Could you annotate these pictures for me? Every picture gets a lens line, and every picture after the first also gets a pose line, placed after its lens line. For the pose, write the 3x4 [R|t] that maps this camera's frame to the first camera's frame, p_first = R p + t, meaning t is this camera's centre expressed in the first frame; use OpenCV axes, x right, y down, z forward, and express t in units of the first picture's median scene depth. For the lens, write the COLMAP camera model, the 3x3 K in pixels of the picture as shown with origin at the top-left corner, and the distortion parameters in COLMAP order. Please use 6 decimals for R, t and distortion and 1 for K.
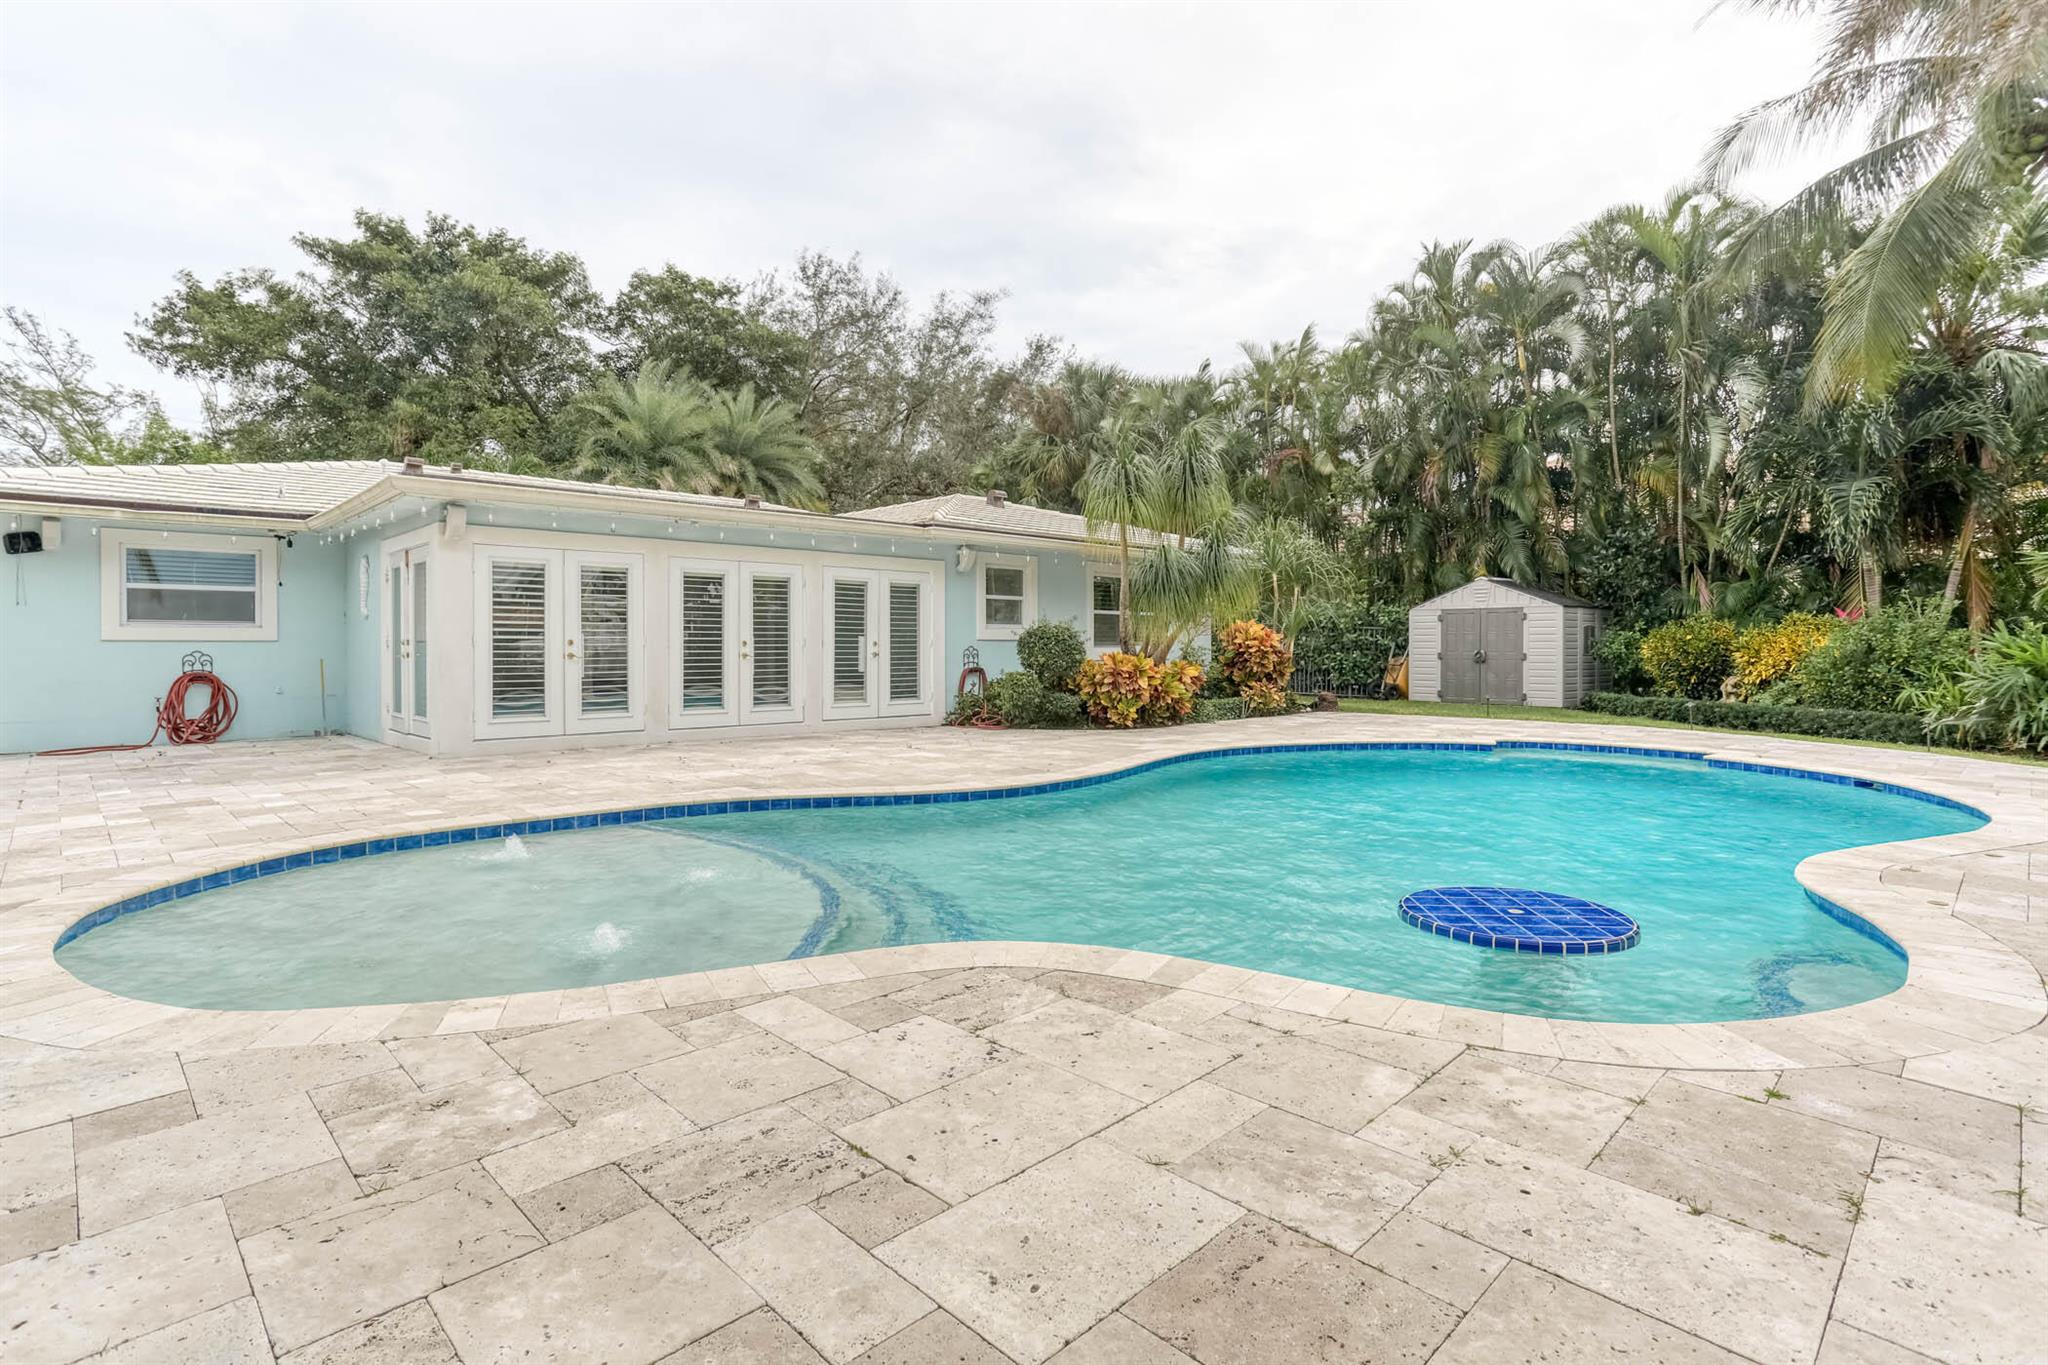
lens RADIAL K [[991.2, 0, 1015.8], [0, 991.2, 654.2], [0, 0, 1]] dist [-0.043695, 0.020590]
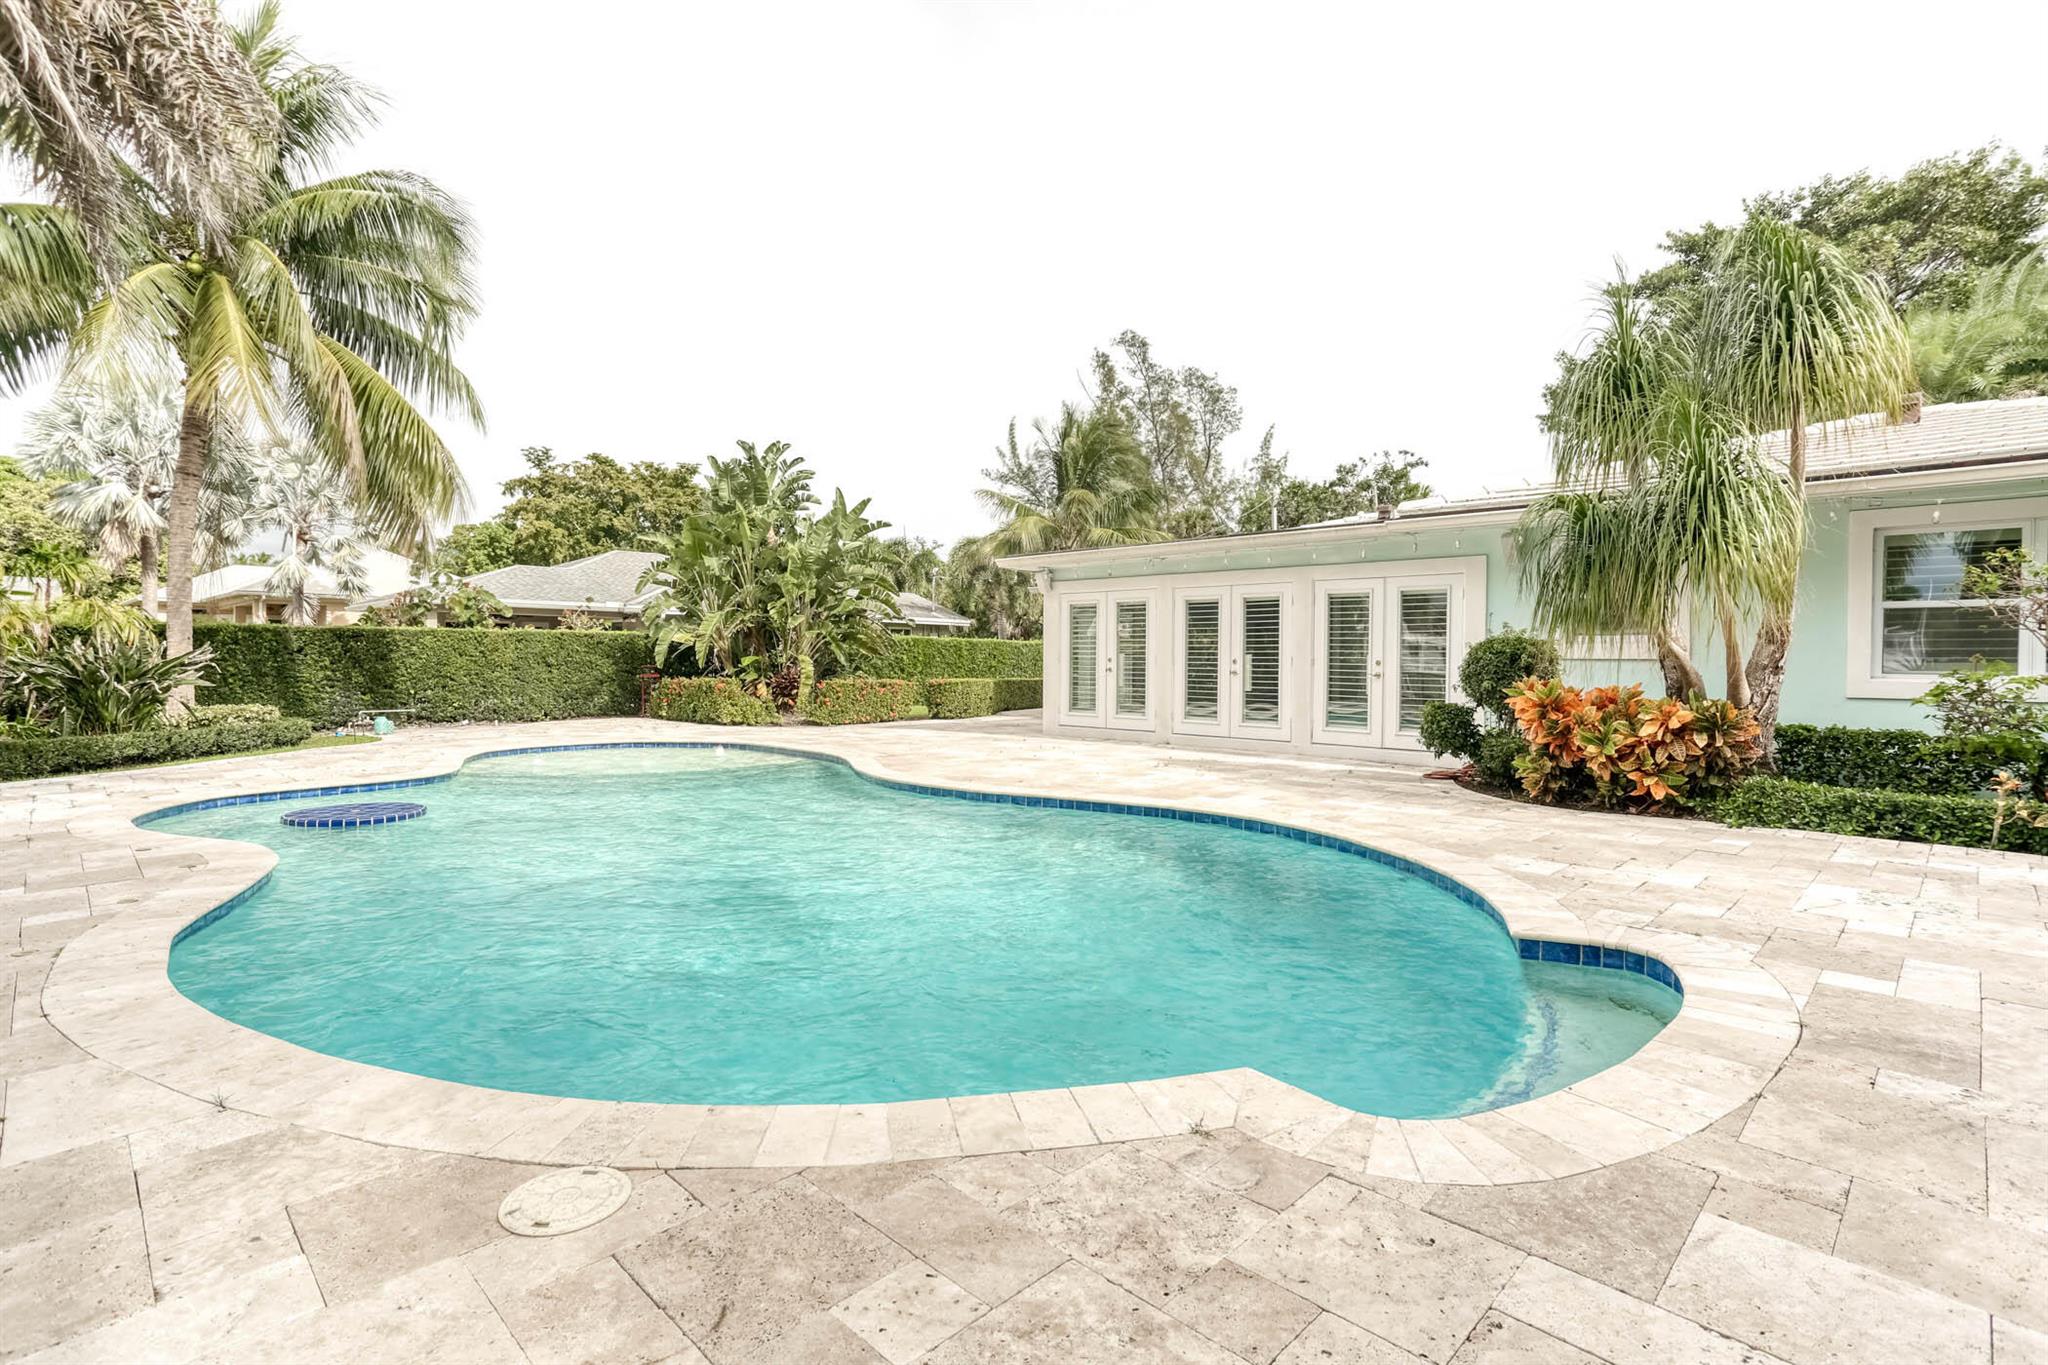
lens RADIAL K [[991.2, 0, 1015.8], [0, 991.2, 654.2], [0, 0, 1]] dist [-0.043695, 0.020590]
pose [[0.011614, -0.004808, -0.999921, 0.787119], [-0.012384, 0.999911, -0.004952, -0.010391], [0.999856, 0.012441, 0.011553, 0.730915]]
